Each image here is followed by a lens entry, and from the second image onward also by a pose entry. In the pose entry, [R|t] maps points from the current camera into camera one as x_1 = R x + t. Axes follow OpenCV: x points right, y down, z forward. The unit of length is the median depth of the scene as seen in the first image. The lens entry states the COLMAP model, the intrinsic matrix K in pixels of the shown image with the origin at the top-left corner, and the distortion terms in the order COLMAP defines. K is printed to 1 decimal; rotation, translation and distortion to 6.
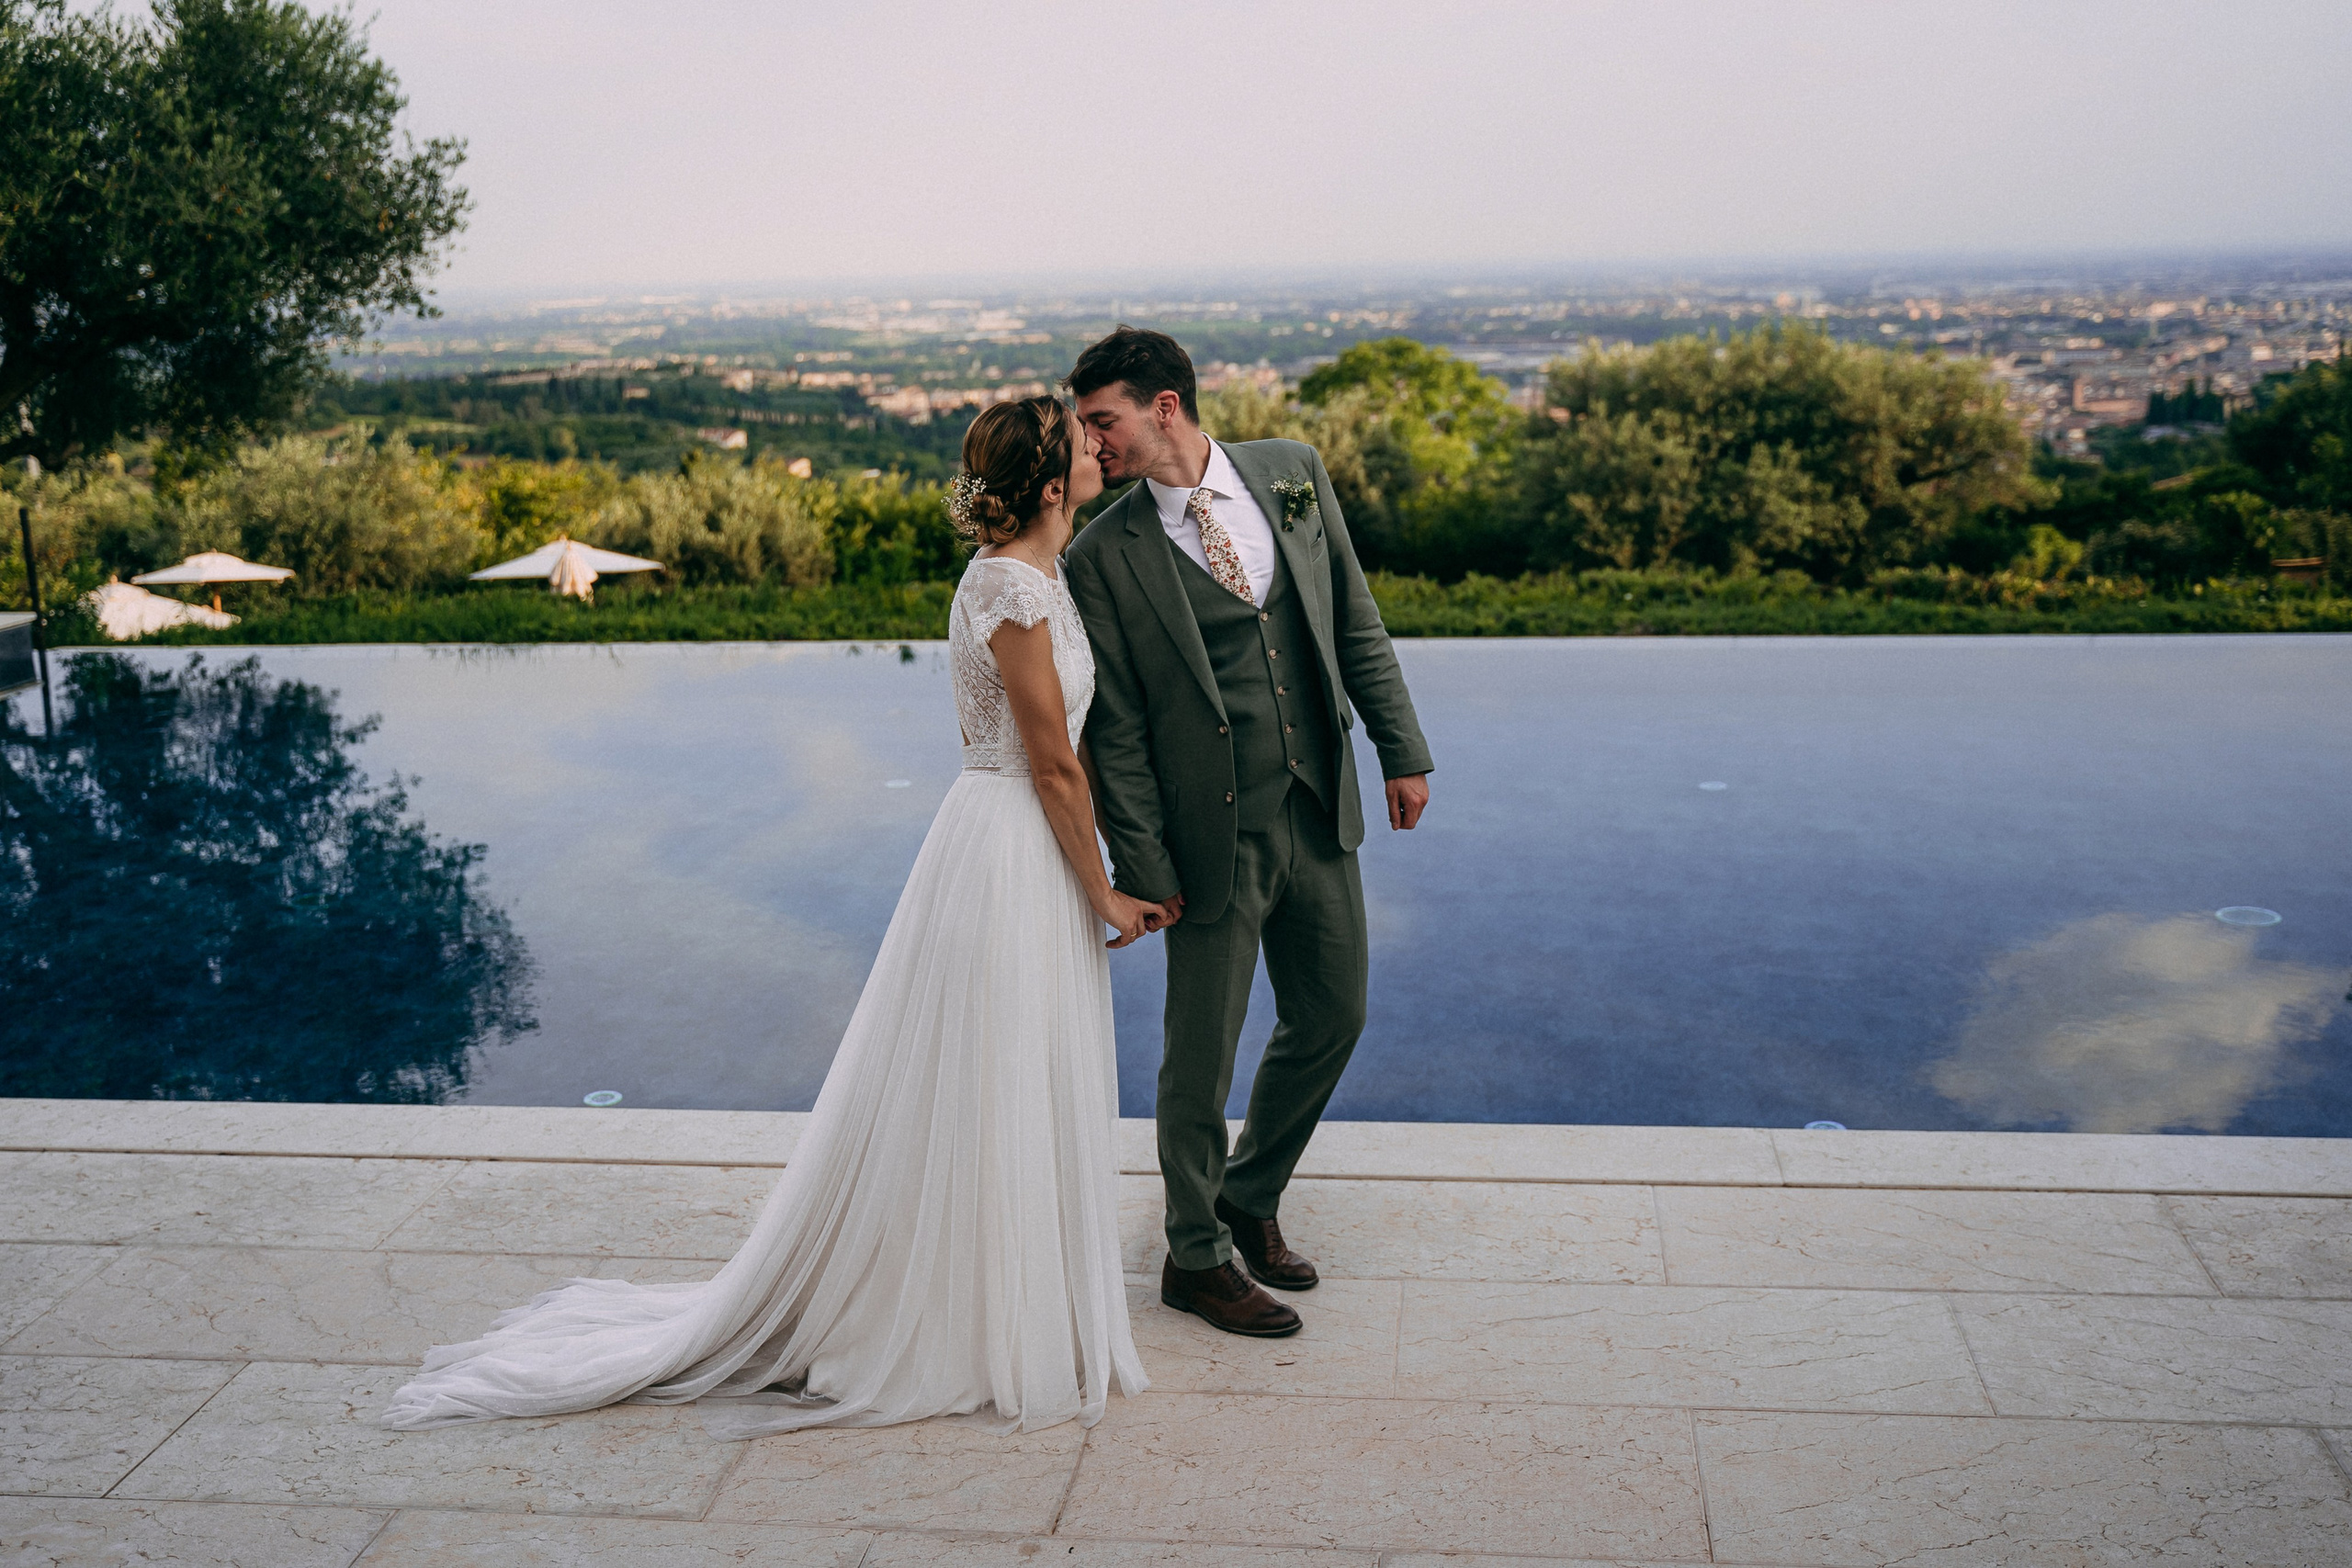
lens RADIAL K [[2516.7, 0, 1172.3], [0, 2516.7, 794.9], [0, 0, 1]] dist [0.023380, 0.000000]
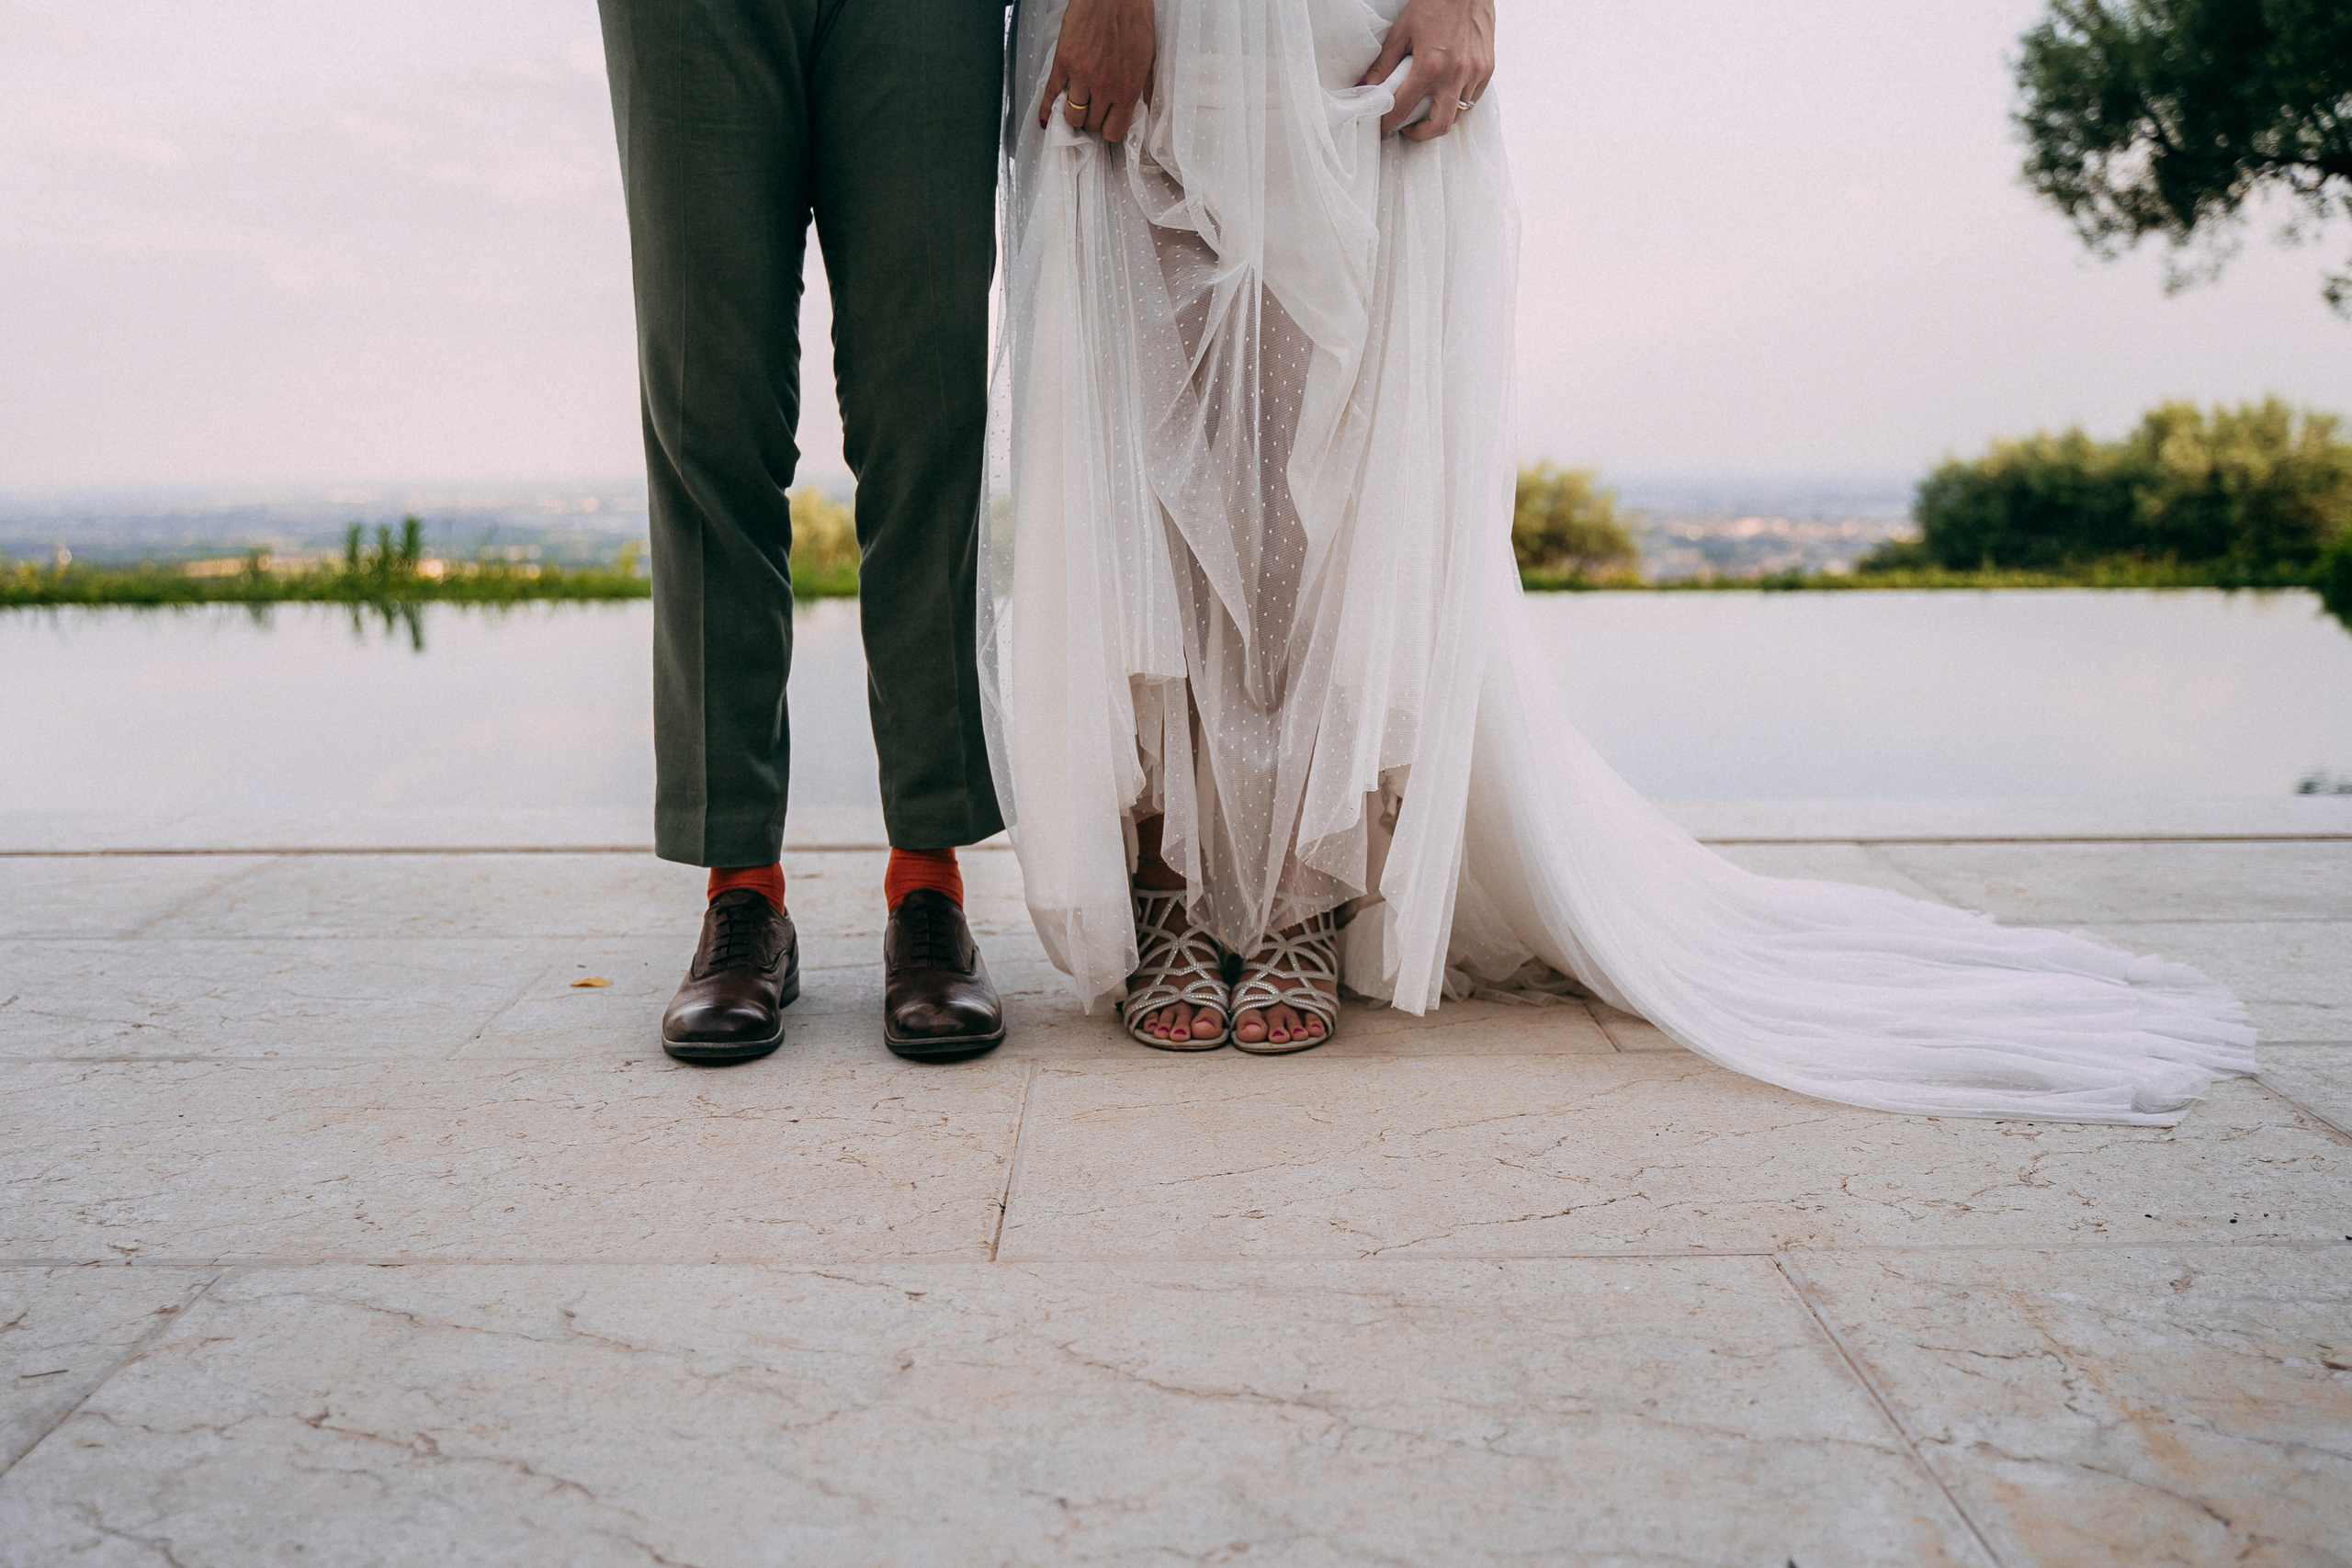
lens RADIAL K [[2395.7, 0, 1173.2], [0, 2395.7, 781.6], [0, 0, 1]] dist [-0.017042, 0.000000]
pose [[0.990888, 0.012281, 0.134131, 0.037641], [-0.001306, 0.996664, -0.081607, 0.051017], [-0.134685, 0.080688, 0.987598, 0.116492]]
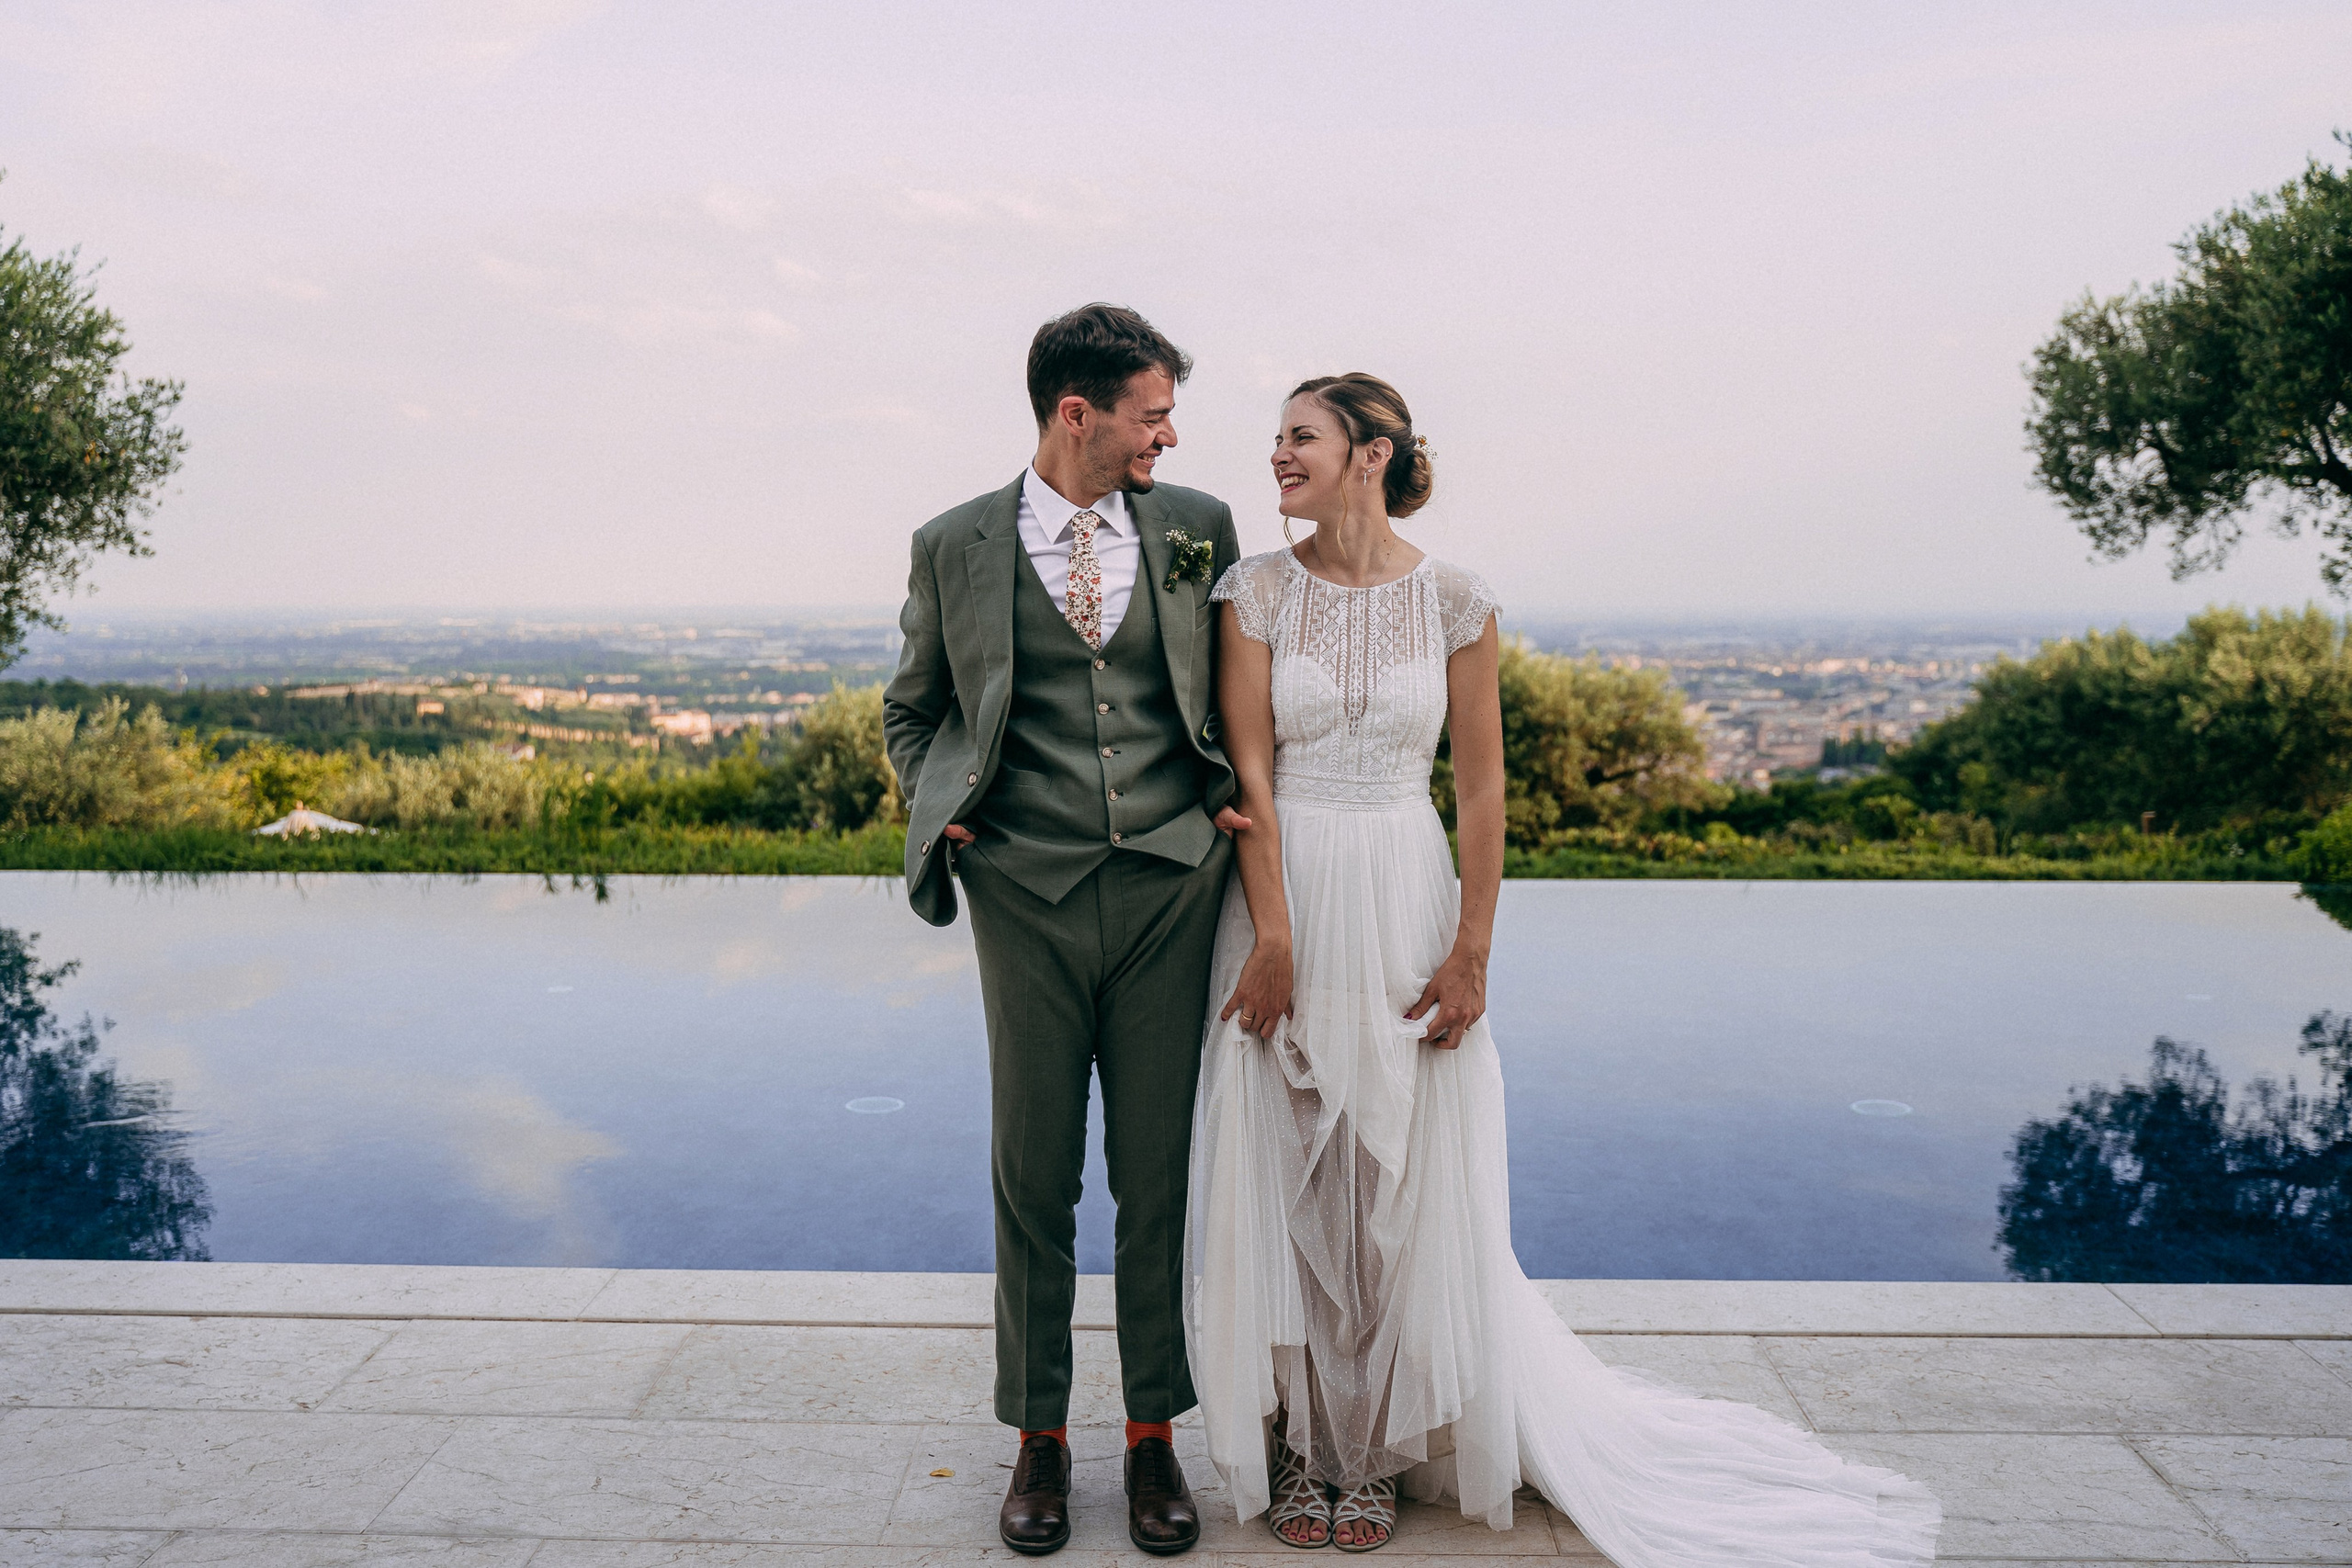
lens RADIAL K [[2373.9, 0, 1154.6], [0, 2373.9, 826.9], [0, 0, 1]] dist [-0.016455, 0.000000]
pose [[0.995700, 0.021673, 0.090068, 0.023324], [-0.011212, 0.993295, -0.115065, 0.019984], [-0.091958, 0.113561, 0.989266, 0.036750]]
